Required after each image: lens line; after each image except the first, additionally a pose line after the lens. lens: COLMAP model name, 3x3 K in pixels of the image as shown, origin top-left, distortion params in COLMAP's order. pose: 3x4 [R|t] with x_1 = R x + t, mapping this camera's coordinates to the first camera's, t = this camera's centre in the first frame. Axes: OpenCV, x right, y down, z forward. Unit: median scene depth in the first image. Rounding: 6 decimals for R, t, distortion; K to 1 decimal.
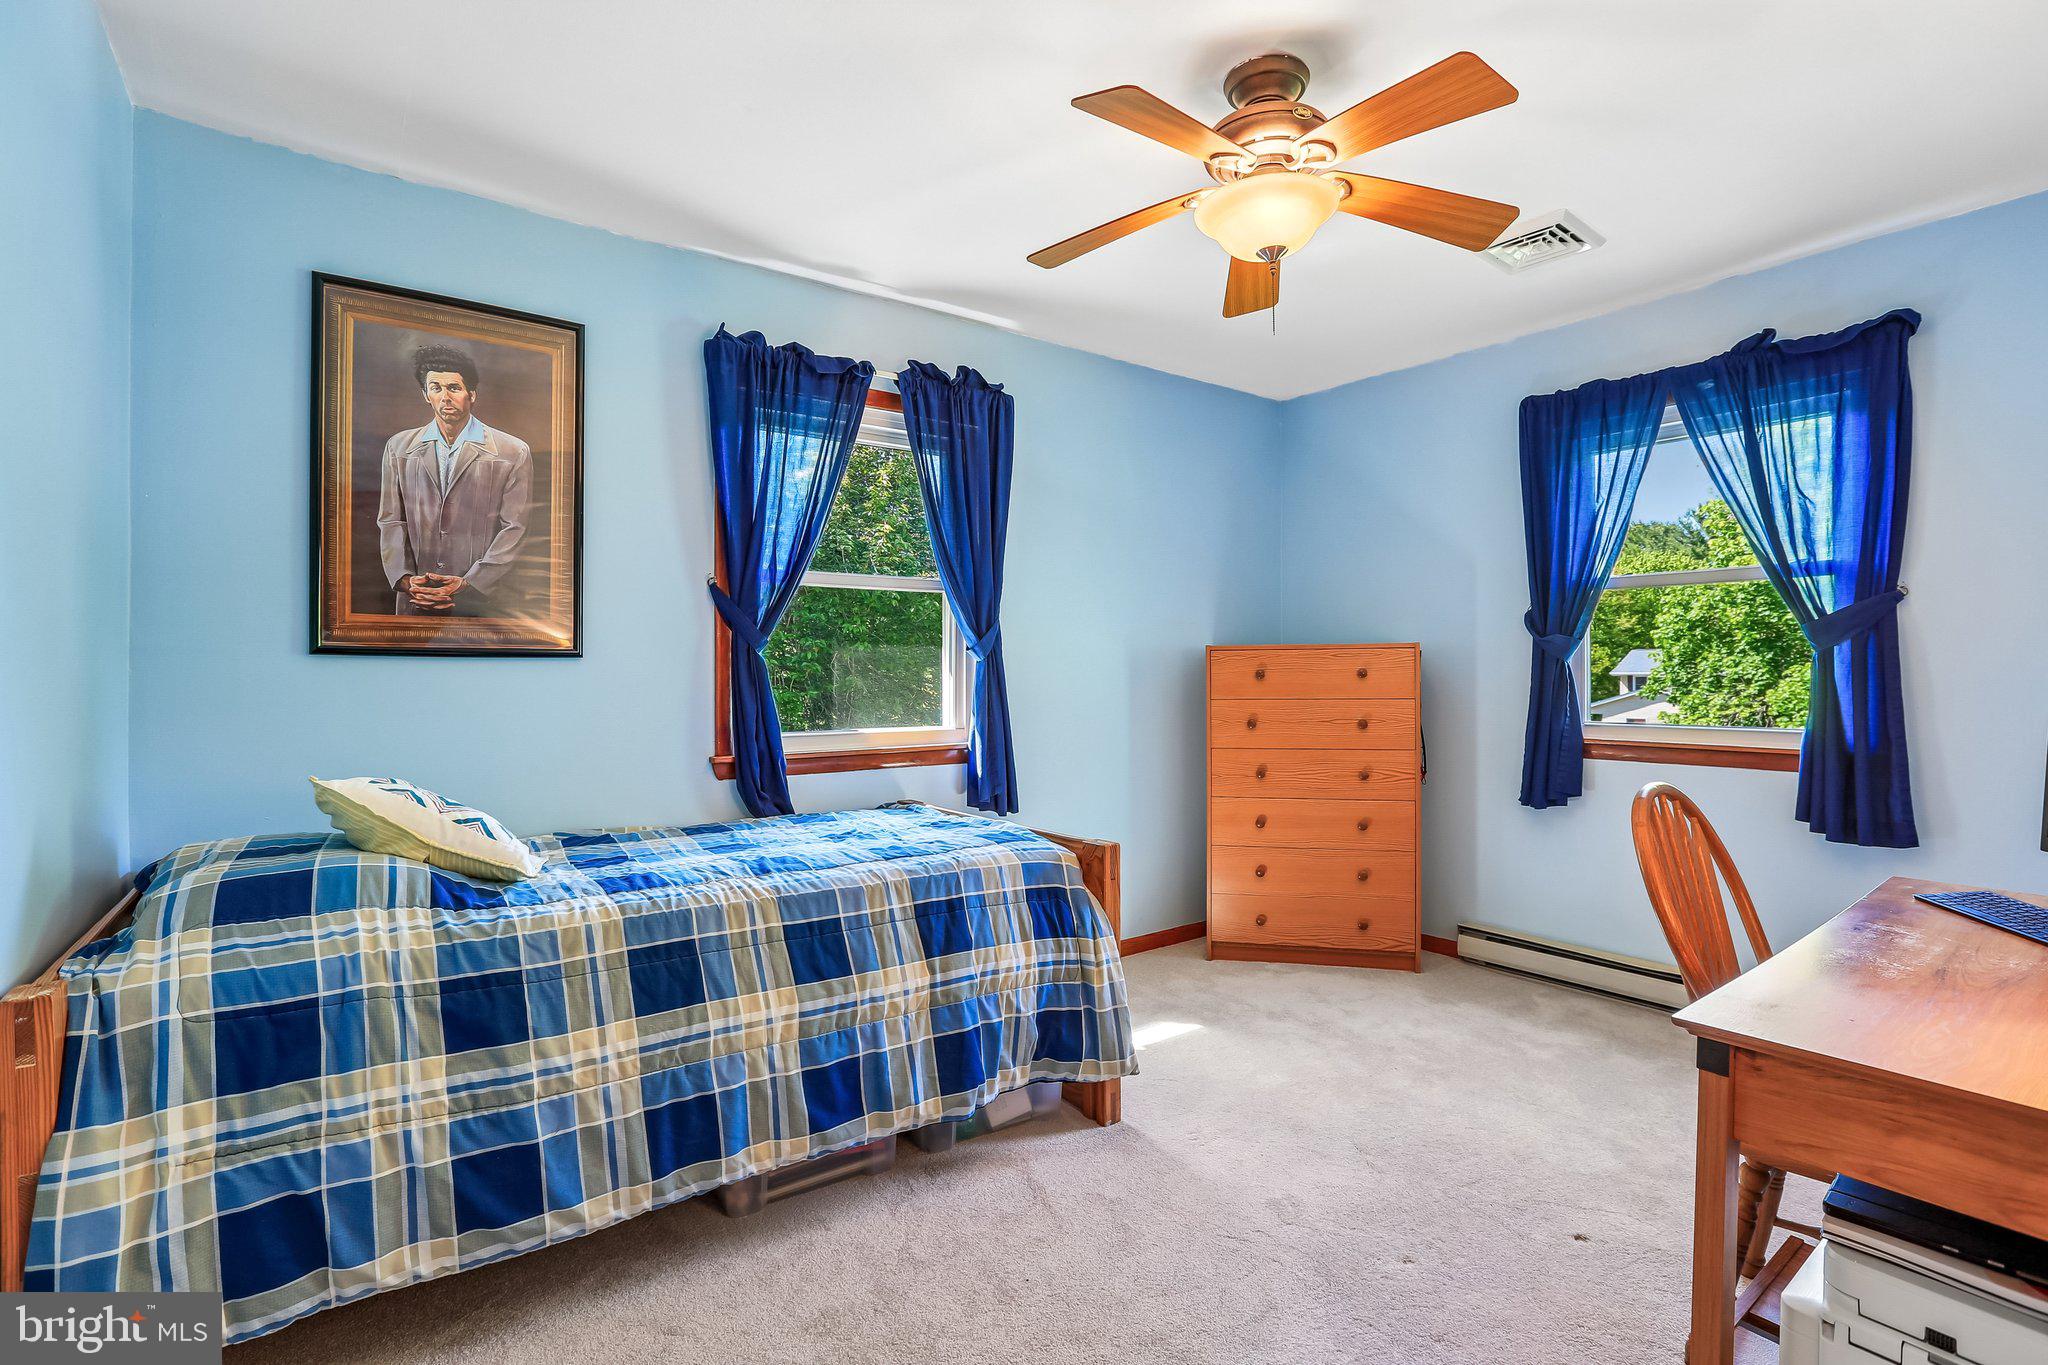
lens RADIAL K [[950.2, 0, 1027.5], [0, 950.2, 686.0], [0, 0, 1]] dist [-0.037305, 0.008521]
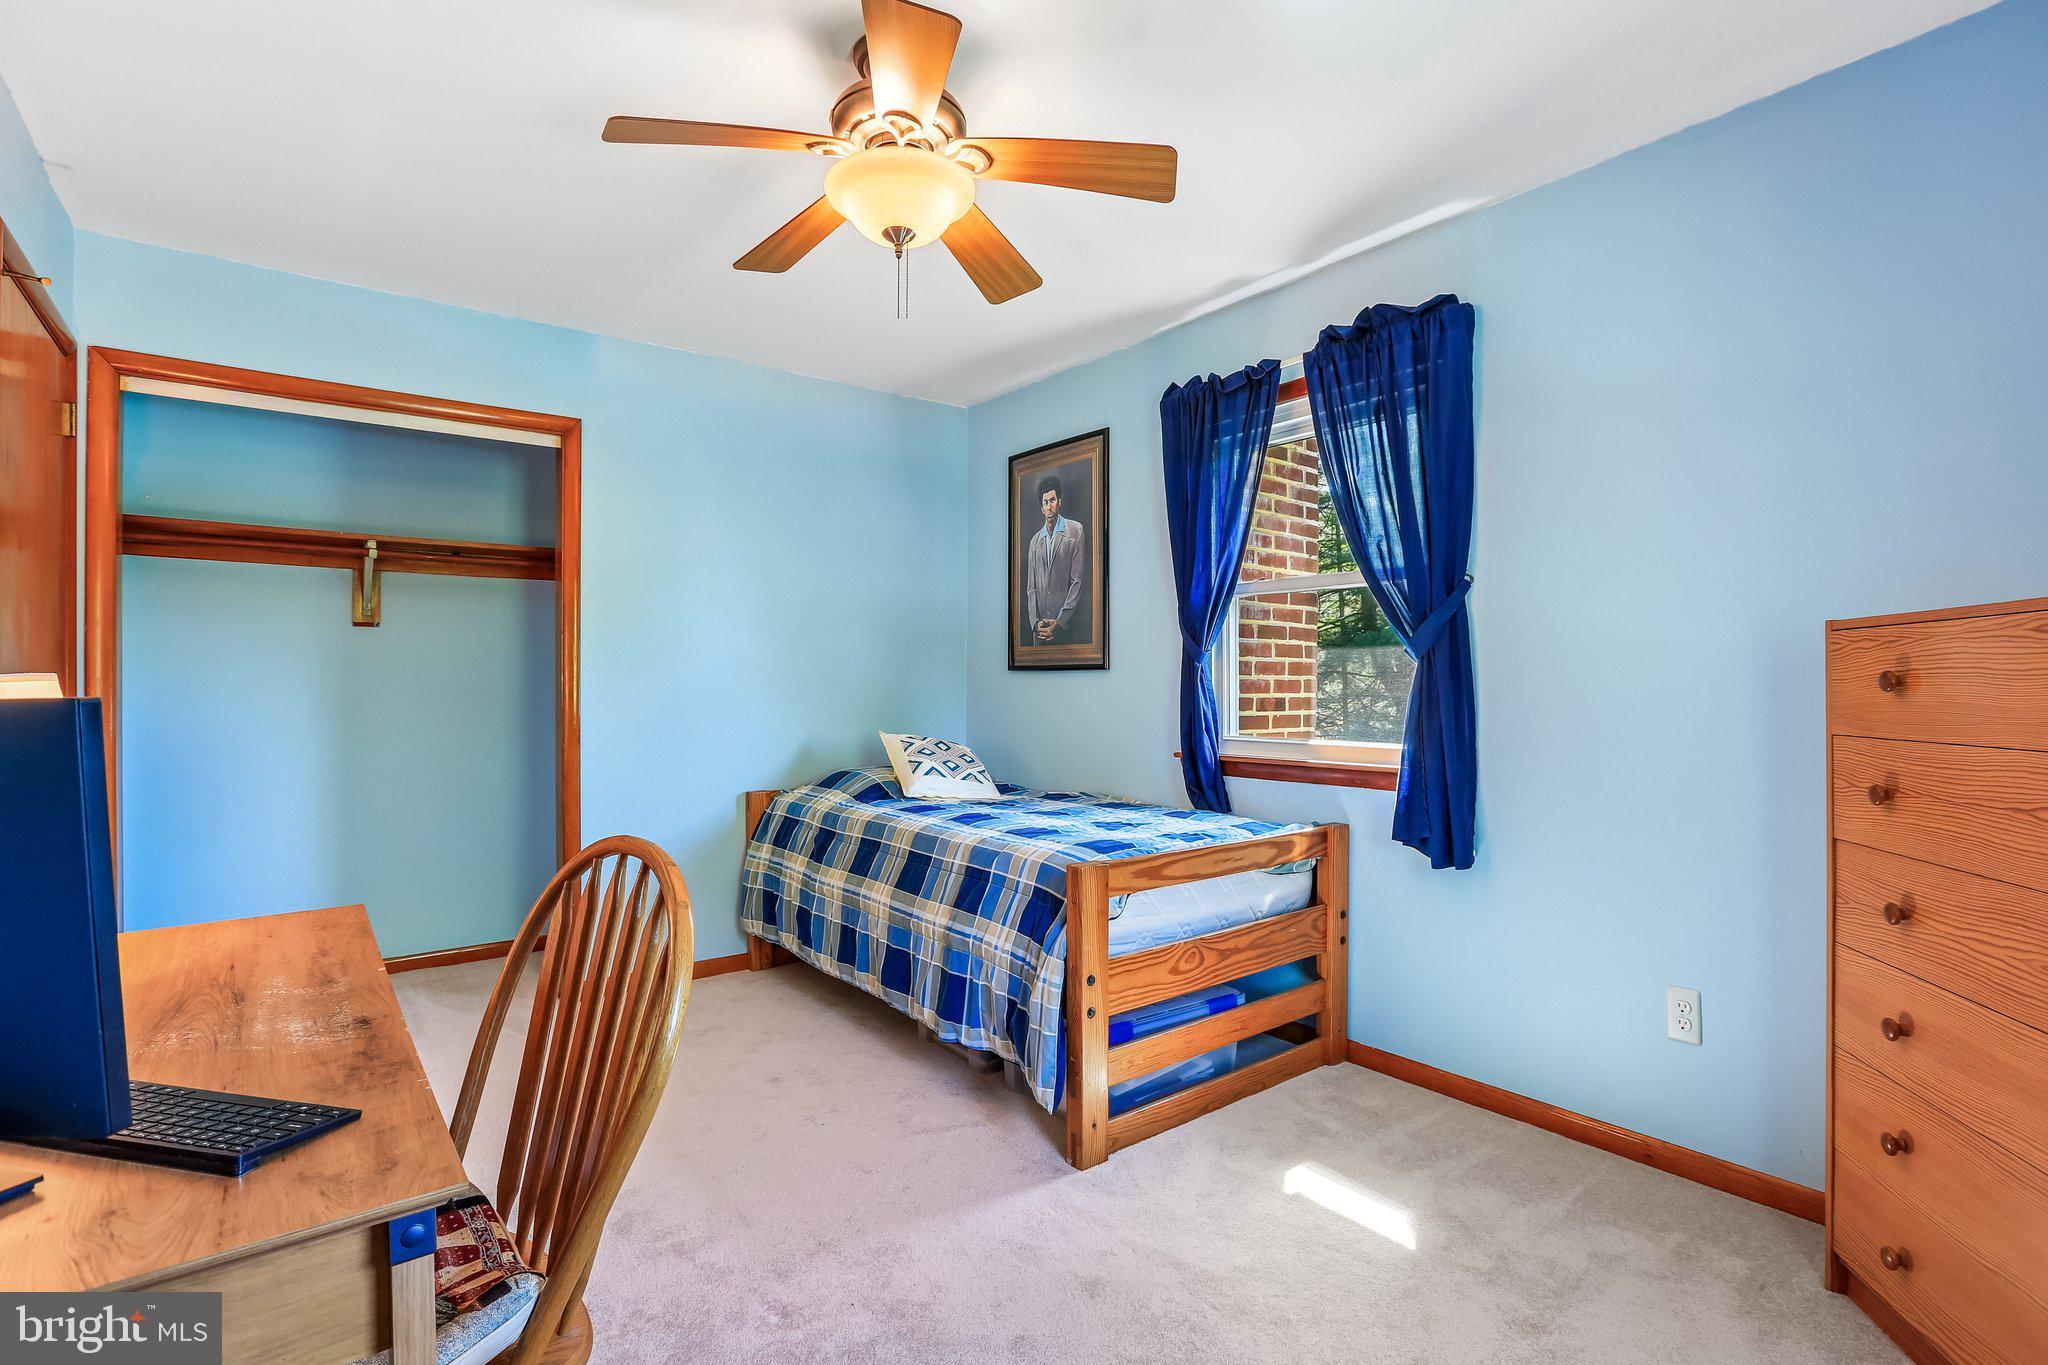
lens RADIAL K [[950.2, 0, 1023.5], [0, 950.2, 682.8], [0, 0, 1]] dist [-0.037305, 0.008521]
pose [[0.043462, 0.006530, -0.999034, 0.946035], [-0.004445, 0.999970, 0.006343, -0.020218], [0.999045, 0.004165, 0.043490, 0.849617]]
